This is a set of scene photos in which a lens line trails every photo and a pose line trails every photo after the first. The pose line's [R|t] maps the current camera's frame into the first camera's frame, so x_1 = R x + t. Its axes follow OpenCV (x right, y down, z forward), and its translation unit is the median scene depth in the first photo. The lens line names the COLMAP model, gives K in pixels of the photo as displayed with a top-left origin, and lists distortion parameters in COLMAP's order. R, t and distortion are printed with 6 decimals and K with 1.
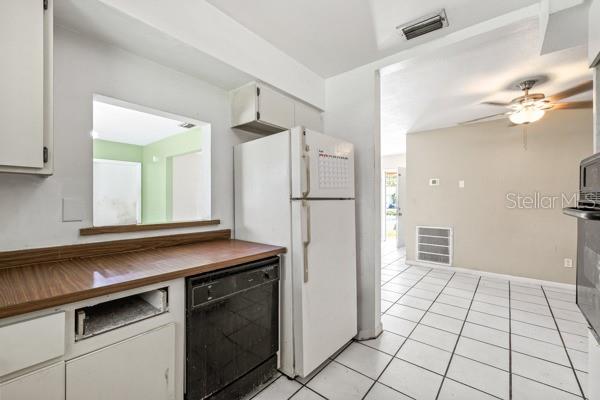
lens RADIAL K [[249.4, 0, 297.1], [0, 249.4, 199.2], [0, 0, 1]] dist [-0.001563, -0.000008]
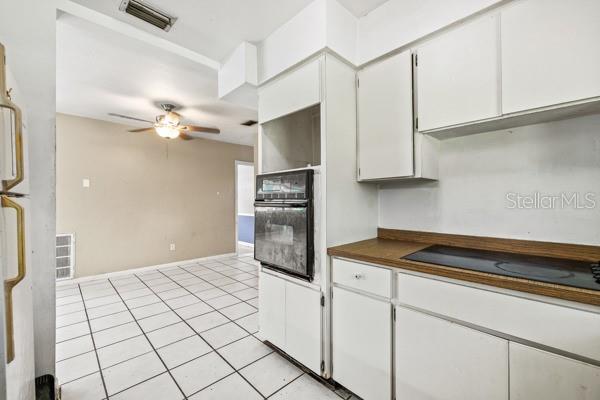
lens RADIAL K [[249.4, 0, 298.4], [0, 249.4, 200.0], [0, 0, 1]] dist [-0.001563, -0.000008]
pose [[0.094325, 0.004087, 0.995533, -0.235313], [0.000844, 0.999991, -0.004185, 0.007527], [-0.995541, 0.001235, 0.094321, 0.224341]]
